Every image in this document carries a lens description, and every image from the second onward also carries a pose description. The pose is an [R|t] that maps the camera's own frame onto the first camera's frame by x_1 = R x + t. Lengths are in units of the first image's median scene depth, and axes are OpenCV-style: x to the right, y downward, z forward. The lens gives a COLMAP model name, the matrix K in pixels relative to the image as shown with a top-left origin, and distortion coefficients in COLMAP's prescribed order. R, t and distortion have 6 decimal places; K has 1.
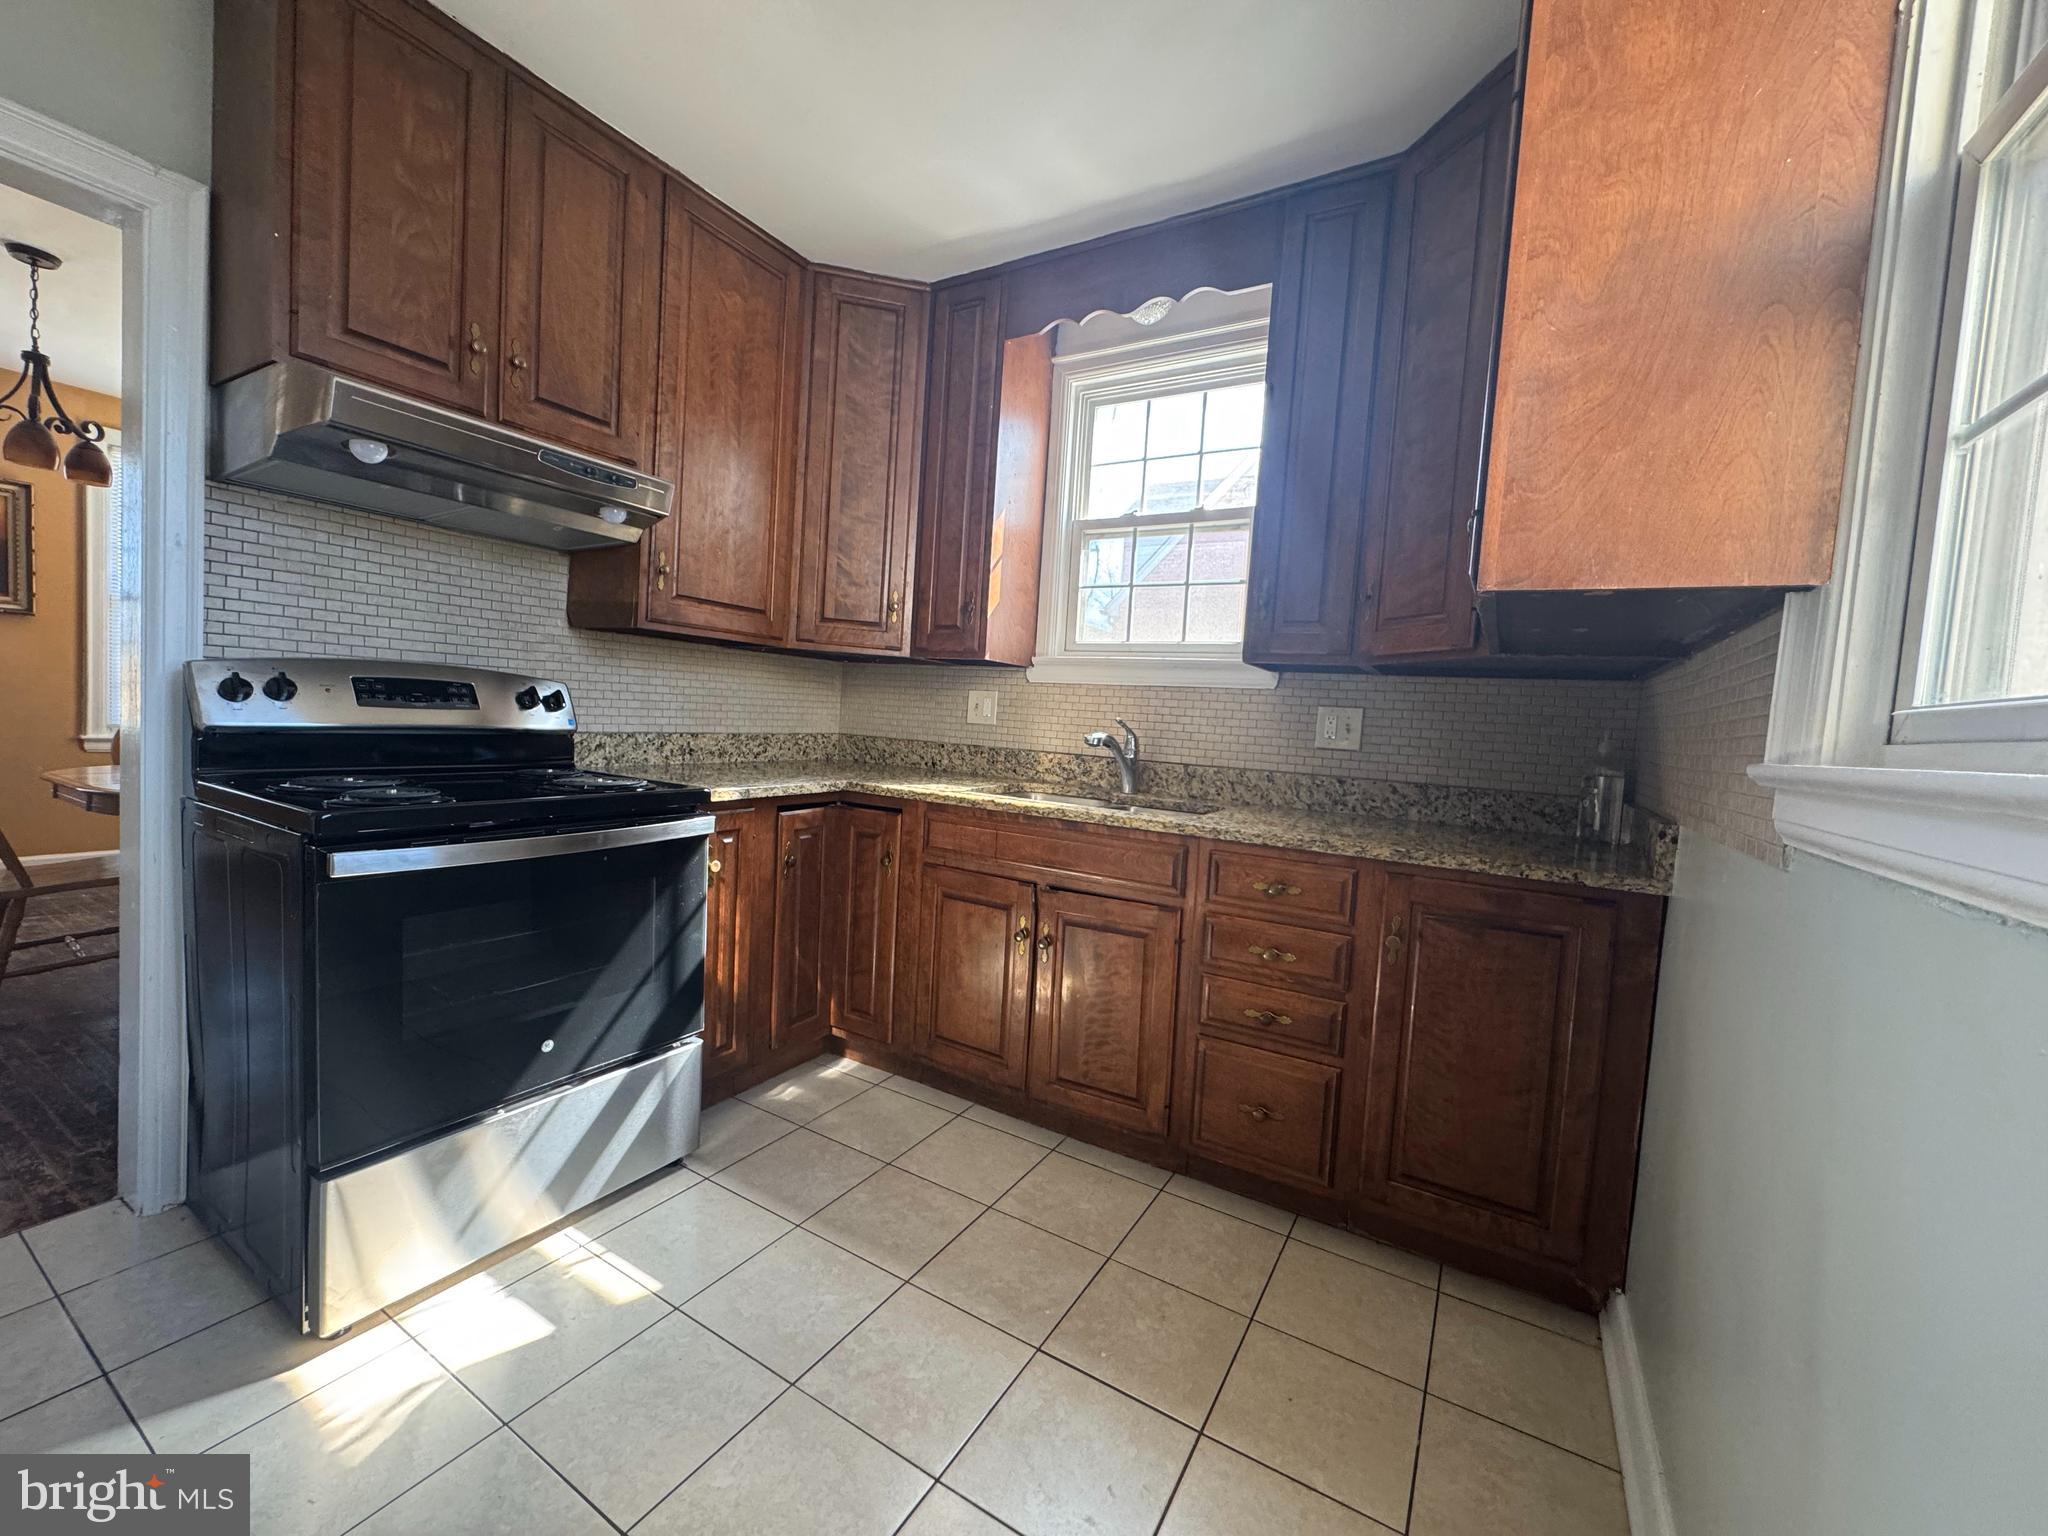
lens RADIAL K [[820.0, 0, 1017.5], [0, 820.0, 766.5], [0, 0, 1]] dist [-0.000376, -0.000191]
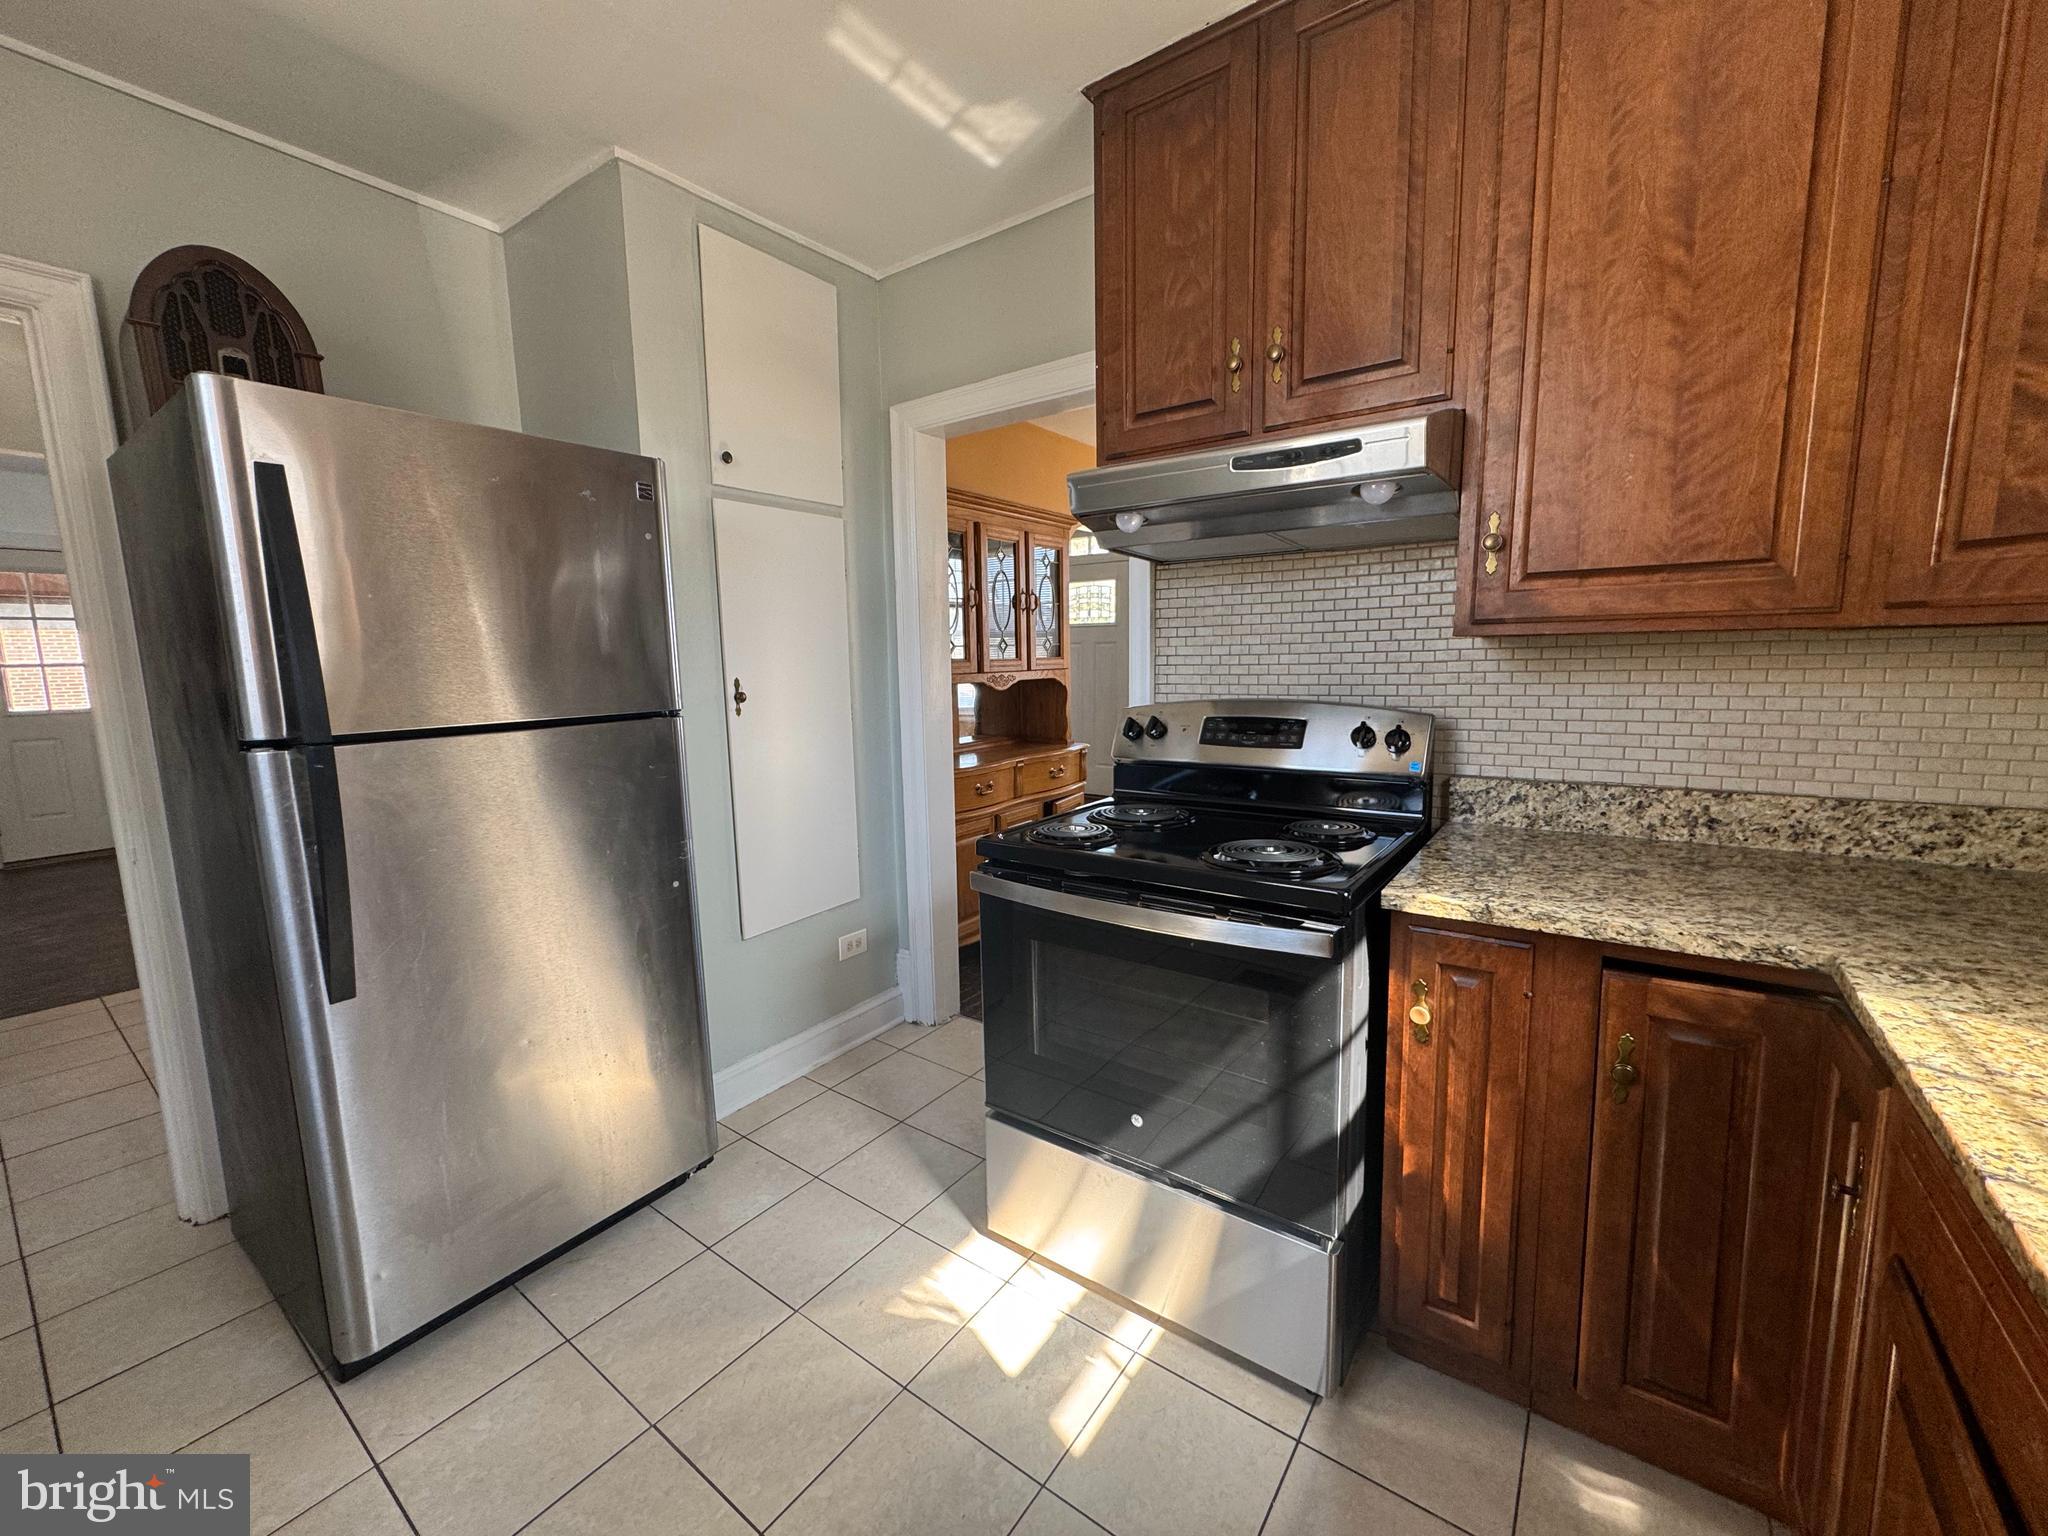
lens RADIAL K [[820.0, 0, 1022.5], [0, 820.0, 765.2], [0, 0, 1]] dist [-0.000376, -0.000191]
pose [[-0.092243, 0.076211, -0.992816, 0.265721], [-0.046354, 0.995657, 0.080736, -0.104476], [0.994657, 0.053468, -0.088309, 0.729051]]
